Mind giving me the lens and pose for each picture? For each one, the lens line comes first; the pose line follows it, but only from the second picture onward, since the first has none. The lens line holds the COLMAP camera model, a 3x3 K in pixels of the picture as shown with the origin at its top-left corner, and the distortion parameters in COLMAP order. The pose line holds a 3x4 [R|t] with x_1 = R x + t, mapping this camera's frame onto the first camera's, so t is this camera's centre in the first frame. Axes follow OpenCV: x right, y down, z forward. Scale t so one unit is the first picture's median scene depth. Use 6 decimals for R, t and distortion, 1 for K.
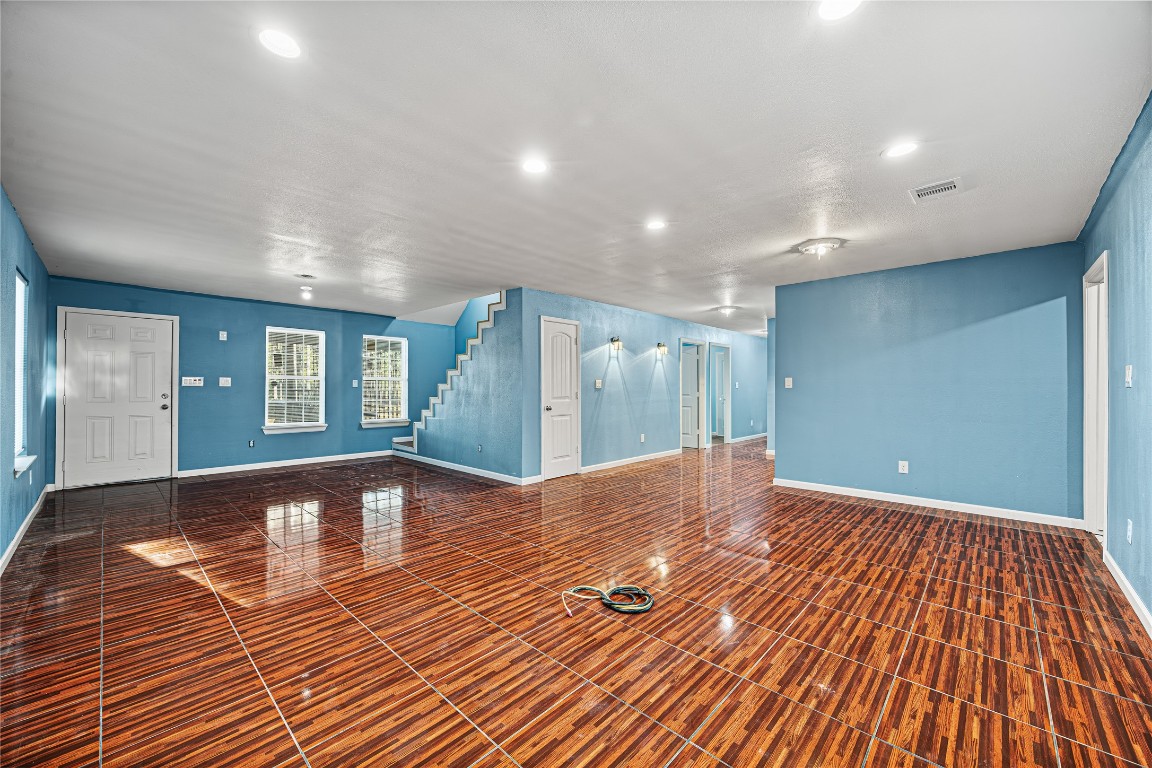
lens RADIAL K [[449.2, 0, 580.5], [0, 449.2, 385.3], [0, 0, 1]] dist [0.000300, -0.000067]
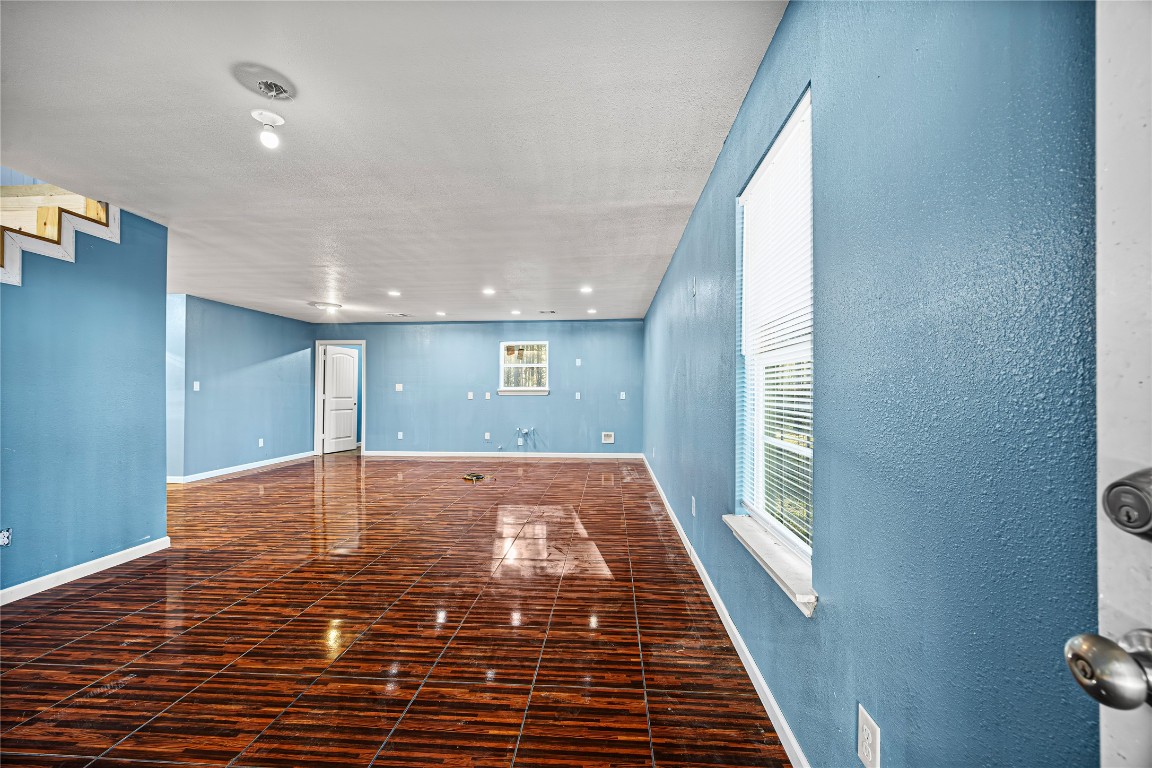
lens RADIAL K [[449.2, 0, 580.5], [0, 449.2, 385.3], [0, 0, 1]] dist [0.000300, -0.000067]
pose [[-0.629130, 0.012561, 0.777199, -1.068752], [-0.004778, 0.999788, -0.020026, 0.011187], [-0.777285, -0.016313, -0.628937, 1.033946]]
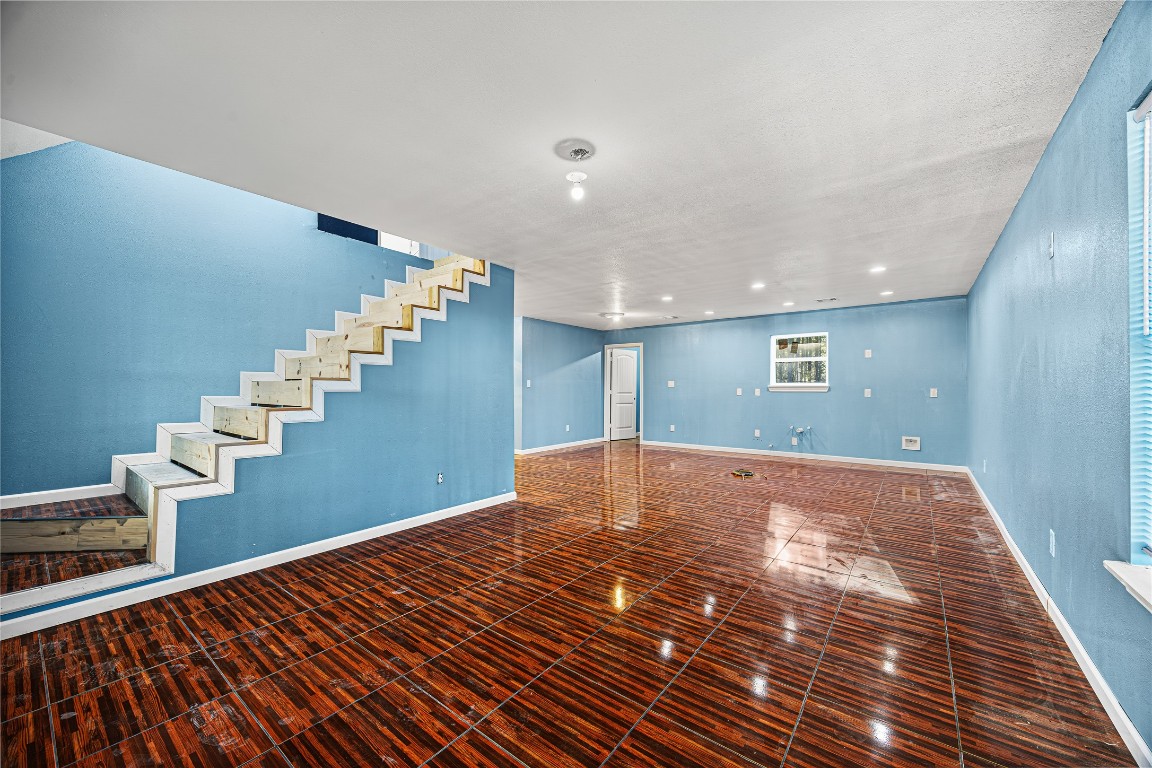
lens RADIAL K [[442.5, 0, 575.4], [0, 442.5, 386.0], [0, 0, 1]] dist [-0.000551, -0.000249]
pose [[-0.085419, 0.005872, 0.996328, -1.091719], [-0.007551, 0.999950, -0.006541, 0.011334], [-0.996316, -0.008082, -0.085371, 1.044601]]
